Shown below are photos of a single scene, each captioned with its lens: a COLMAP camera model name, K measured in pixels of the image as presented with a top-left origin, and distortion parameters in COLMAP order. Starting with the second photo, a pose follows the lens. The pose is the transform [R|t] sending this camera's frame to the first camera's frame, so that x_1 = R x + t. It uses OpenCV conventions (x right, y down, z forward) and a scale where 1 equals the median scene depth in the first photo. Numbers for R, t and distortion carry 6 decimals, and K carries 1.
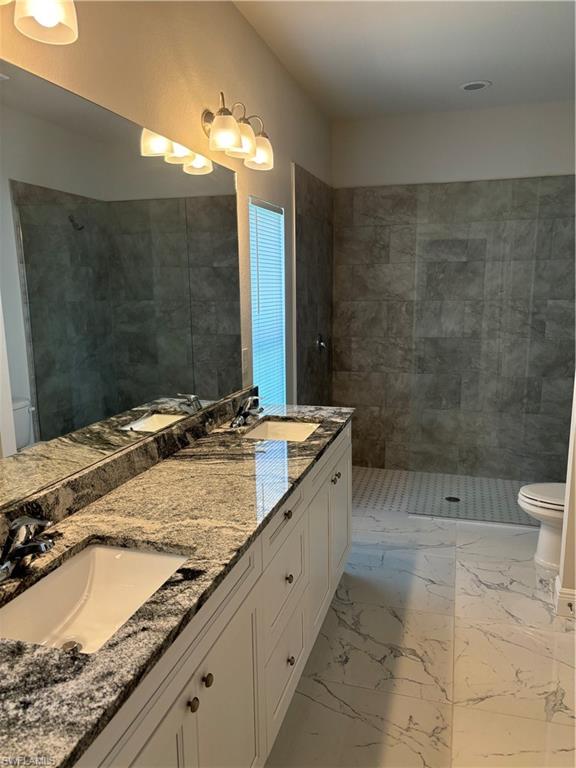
lens RADIAL K [[576.4, 0, 288.7], [0, 576.4, 388.2], [0, 0, 1]] dist [0.051922, -0.056347]
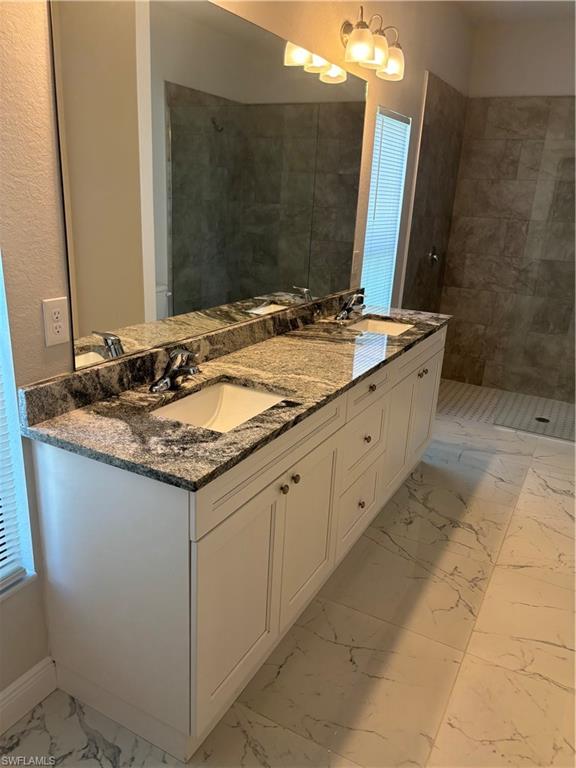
lens RADIAL K [[576.4, 0, 286.3], [0, 576.4, 386.8], [0, 0, 1]] dist [0.051922, -0.056347]
pose [[0.975335, 0.124020, -0.182593, 0.025292], [-0.097107, 0.983964, 0.149617, 0.031062], [0.198220, -0.128196, 0.971738, -0.129040]]
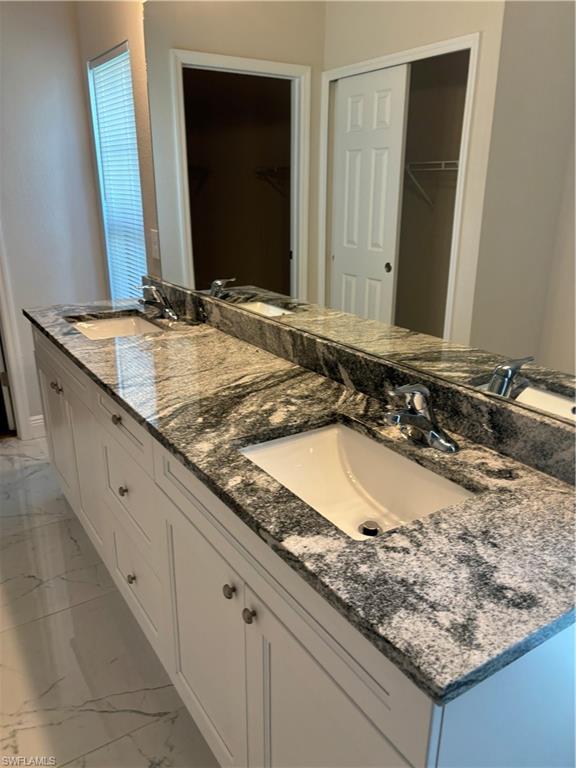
lens RADIAL K [[576.4, 0, 291.8], [0, 576.4, 381.9], [0, 0, 1]] dist [0.051922, -0.056347]
pose [[-0.639380, 0.258715, -0.724058, 0.259839], [-0.132403, 0.890578, 0.435132, -0.140019], [0.757405, 0.374082, -0.535163, 0.967869]]
